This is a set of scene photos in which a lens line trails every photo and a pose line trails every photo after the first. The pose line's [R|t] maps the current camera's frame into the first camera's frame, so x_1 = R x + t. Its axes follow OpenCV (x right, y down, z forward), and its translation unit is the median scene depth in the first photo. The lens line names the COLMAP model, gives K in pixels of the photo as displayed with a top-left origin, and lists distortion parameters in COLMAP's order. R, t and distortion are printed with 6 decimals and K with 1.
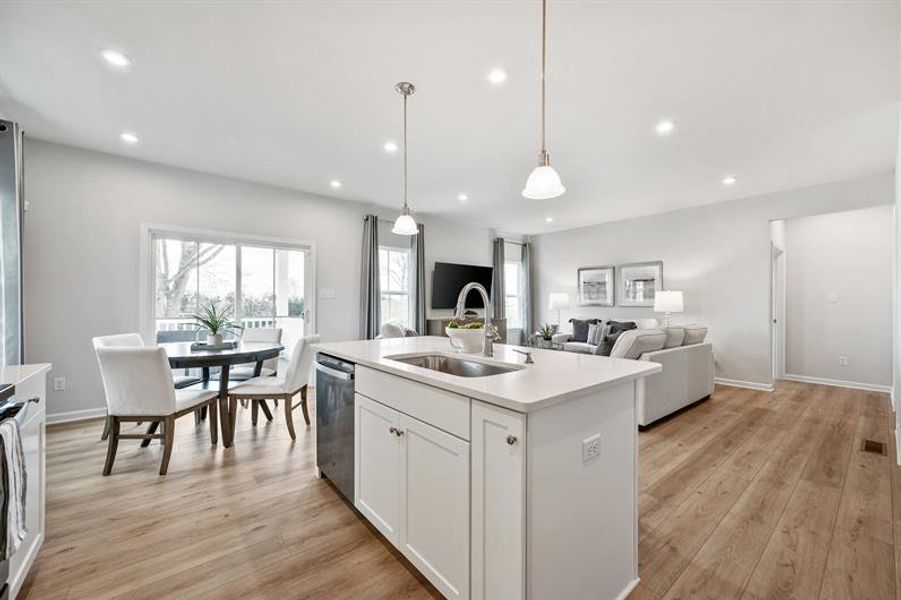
lens RADIAL K [[356.1, 0, 450.5], [0, 356.1, 300.0], [0, 0, 1]] dist [-0.001056, 0.000024]
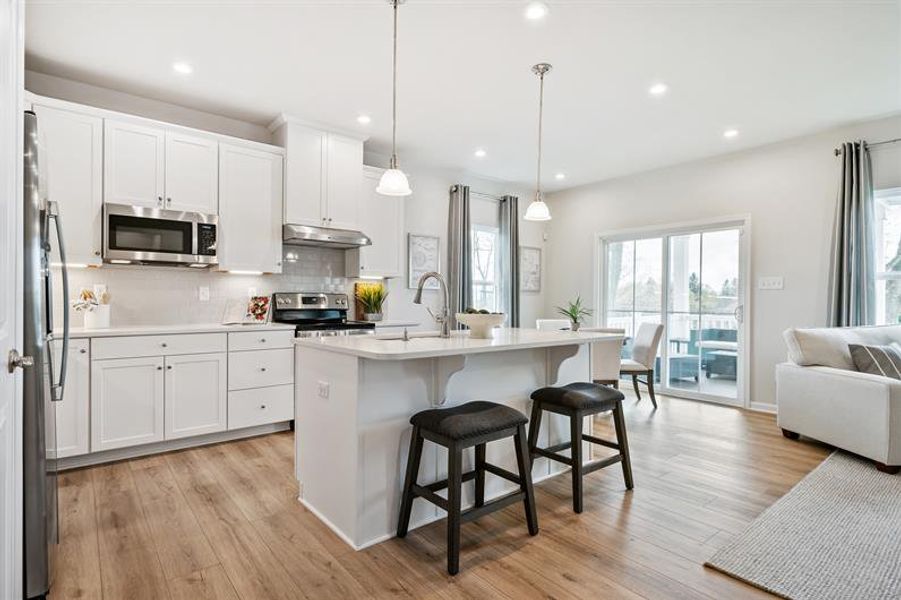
lens RADIAL K [[457.0, 0, 450.5], [0, 457.0, 300.0], [0, 0, 1]] dist [0.001418, 0.000244]
pose [[-0.002382, -0.005247, -0.999983, 0.706700], [0.004047, 0.999978, -0.005257, 0.022812], [0.999989, -0.004059, -0.002360, 0.482021]]
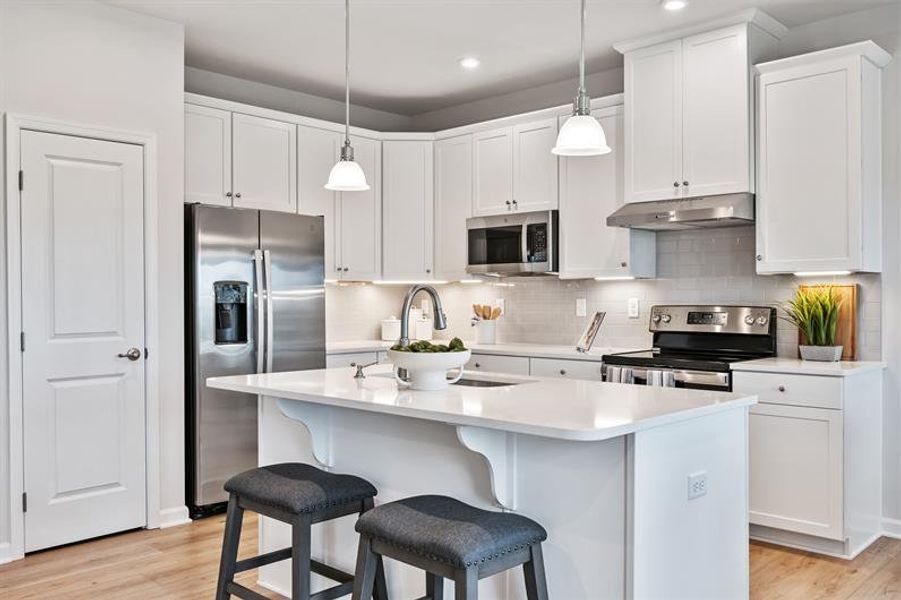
lens RADIAL K [[775.6, 0, 450.5], [0, 775.6, 300.0], [0, 0, 1]] dist [0.001755, -0.002221]
pose [[-0.992769, -0.004841, -0.119946, 0.095285], [-0.003211, 0.999900, -0.013783, 0.006929], [0.120001, -0.013298, -0.992685, 1.224995]]
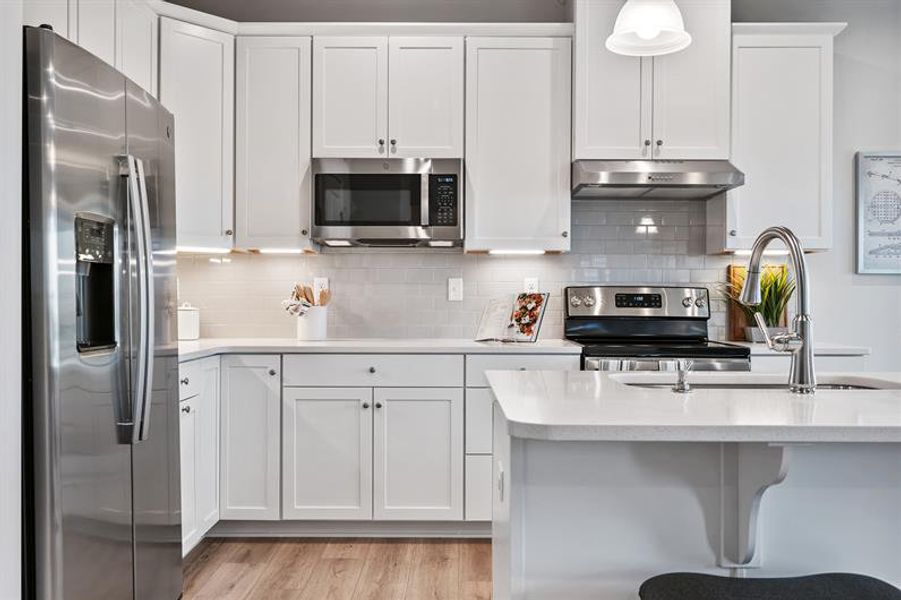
lens RADIAL K [[775.6, 0, 450.5], [0, 775.6, 300.0], [0, 0, 1]] dist [0.001755, -0.002221]
pose [[-0.641807, -0.007961, -0.766825, 0.512553], [0.000524, 0.999941, -0.010819, 0.026896], [0.766866, -0.007346, -0.641765, 0.601776]]
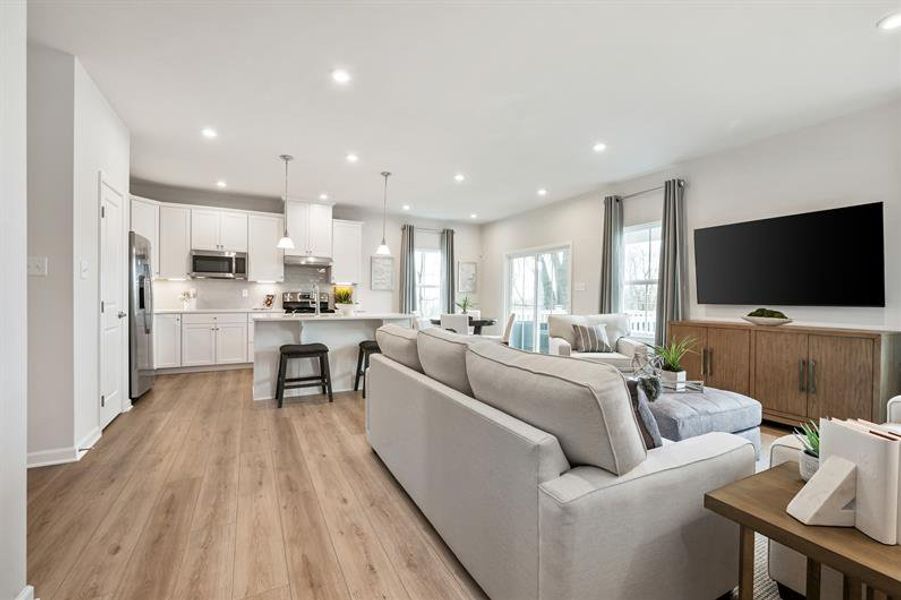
lens RADIAL K [[385.1, 0, 450.5], [0, 385.1, 300.0], [0, 0, 1]] dist [0.001000, -0.000124]
pose [[-0.204914, 0.000075, -0.978780, 1.097110], [-0.001015, 0.999999, 0.000289, 0.028517], [0.978779, 0.001053, -0.204914, 1.100122]]
